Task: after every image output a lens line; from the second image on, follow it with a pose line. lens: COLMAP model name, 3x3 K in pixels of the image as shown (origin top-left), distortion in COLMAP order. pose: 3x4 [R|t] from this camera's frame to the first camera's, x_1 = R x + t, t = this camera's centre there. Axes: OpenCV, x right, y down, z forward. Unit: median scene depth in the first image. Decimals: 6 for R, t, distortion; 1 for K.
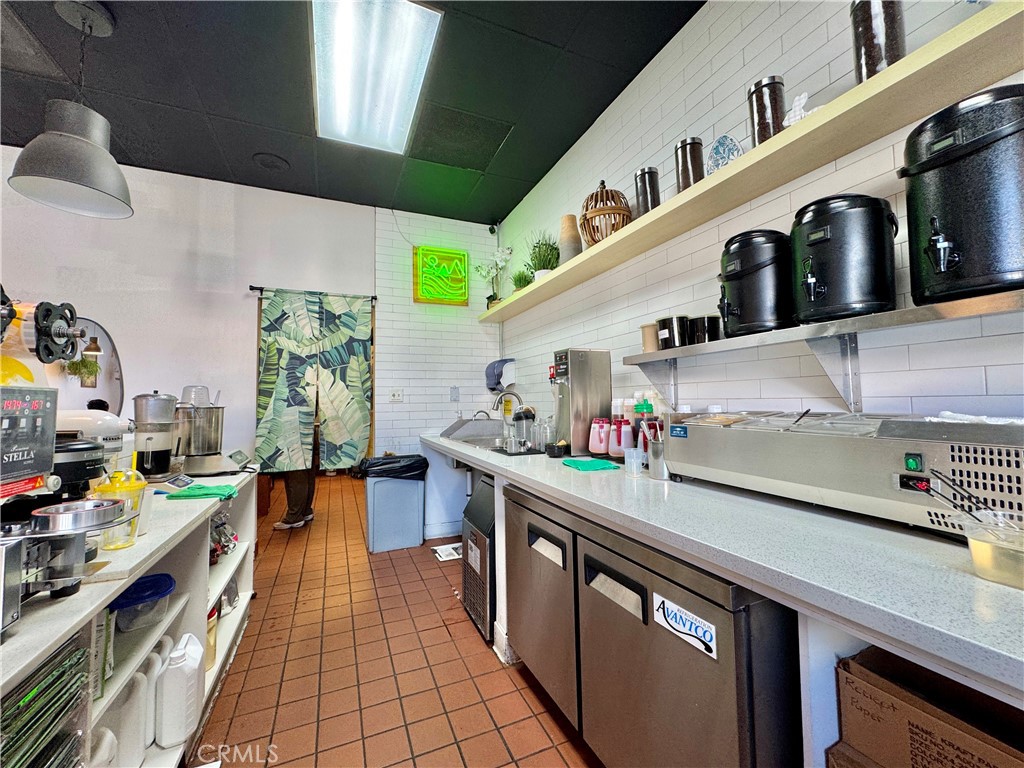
lens RADIAL K [[407.3, 0, 499.0], [0, 407.3, 378.7], [0, 0, 1]] dist [-0.002589, 0.000044]
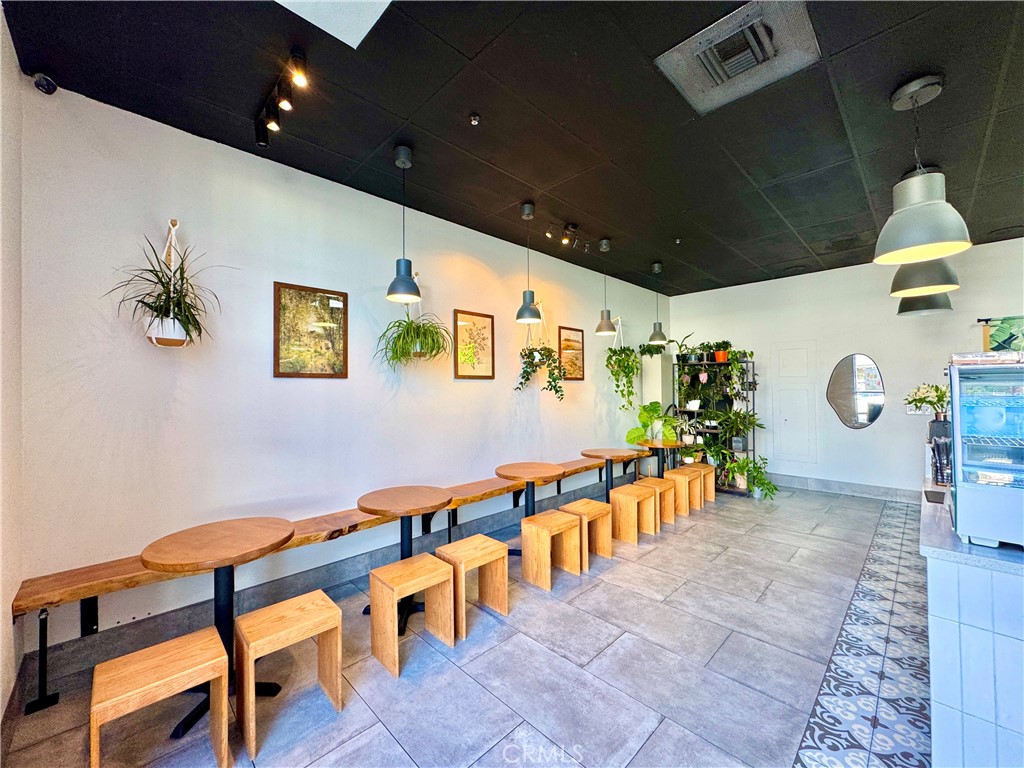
lens RADIAL K [[407.3, 0, 514.5], [0, 407.3, 382.1], [0, 0, 1]] dist [-0.002589, 0.000044]
pose [[0.391025, -0.000720, -0.920380, 0.046221], [0.048174, 0.998645, 0.019685, -0.114046], [0.919119, -0.052036, 0.390529, -0.989727]]
